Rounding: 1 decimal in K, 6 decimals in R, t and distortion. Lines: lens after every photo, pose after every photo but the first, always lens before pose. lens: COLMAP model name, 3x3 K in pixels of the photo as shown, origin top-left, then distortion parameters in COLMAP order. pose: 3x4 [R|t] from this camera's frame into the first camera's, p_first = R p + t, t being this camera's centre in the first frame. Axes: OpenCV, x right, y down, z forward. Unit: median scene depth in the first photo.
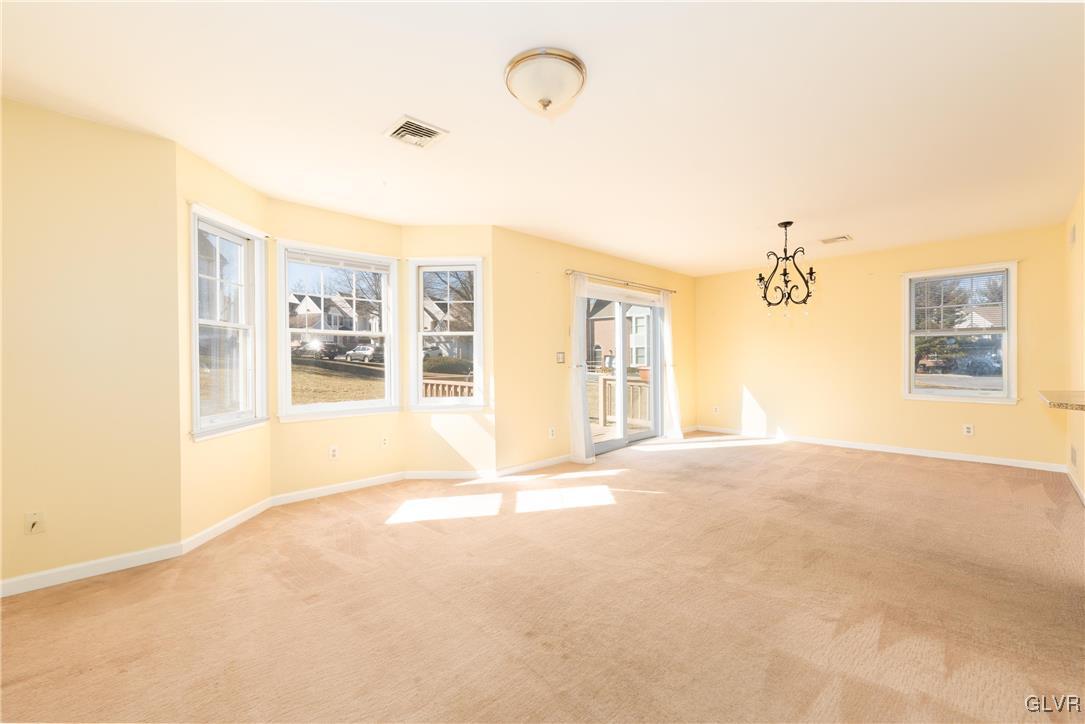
lens RADIAL K [[452.1, 0, 538.4], [0, 452.1, 366.2], [0, 0, 1]] dist [-0.001297, -0.000354]
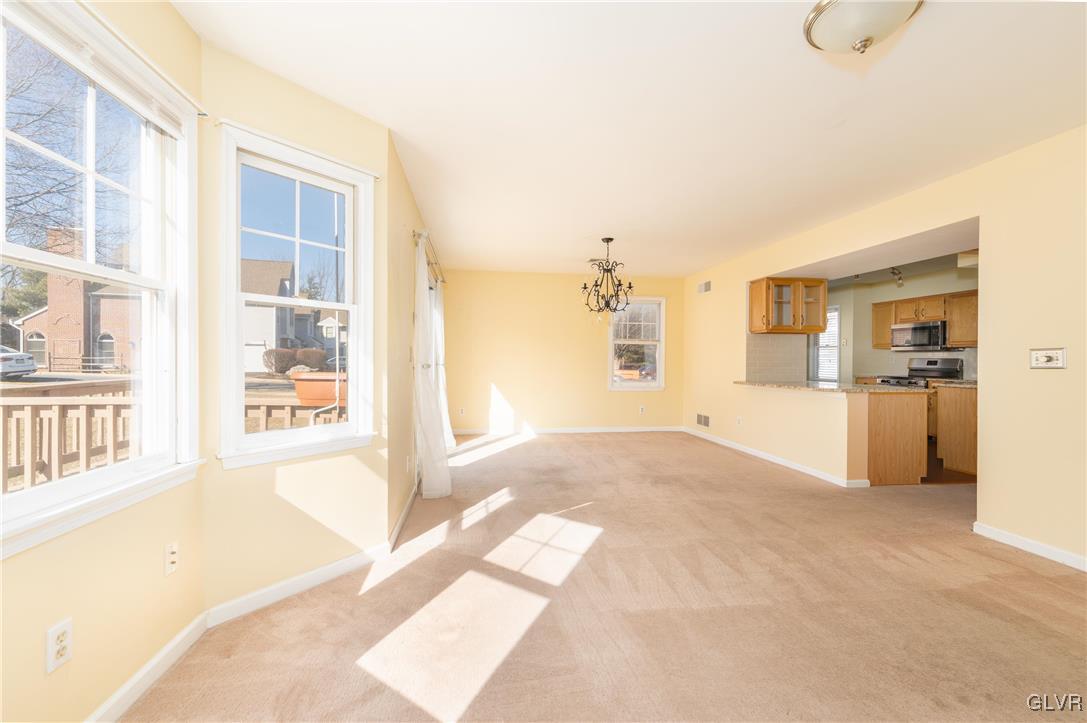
lens RADIAL K [[453.0, 0, 539.4], [0, 453.0, 365.7], [0, 0, 1]] dist [-0.001297, -0.000354]
pose [[0.566963, -0.000459, 0.823743, -0.503239], [-0.001926, 0.999996, 0.001883, -0.003073], [-0.823741, -0.002654, 0.566960, 0.527020]]
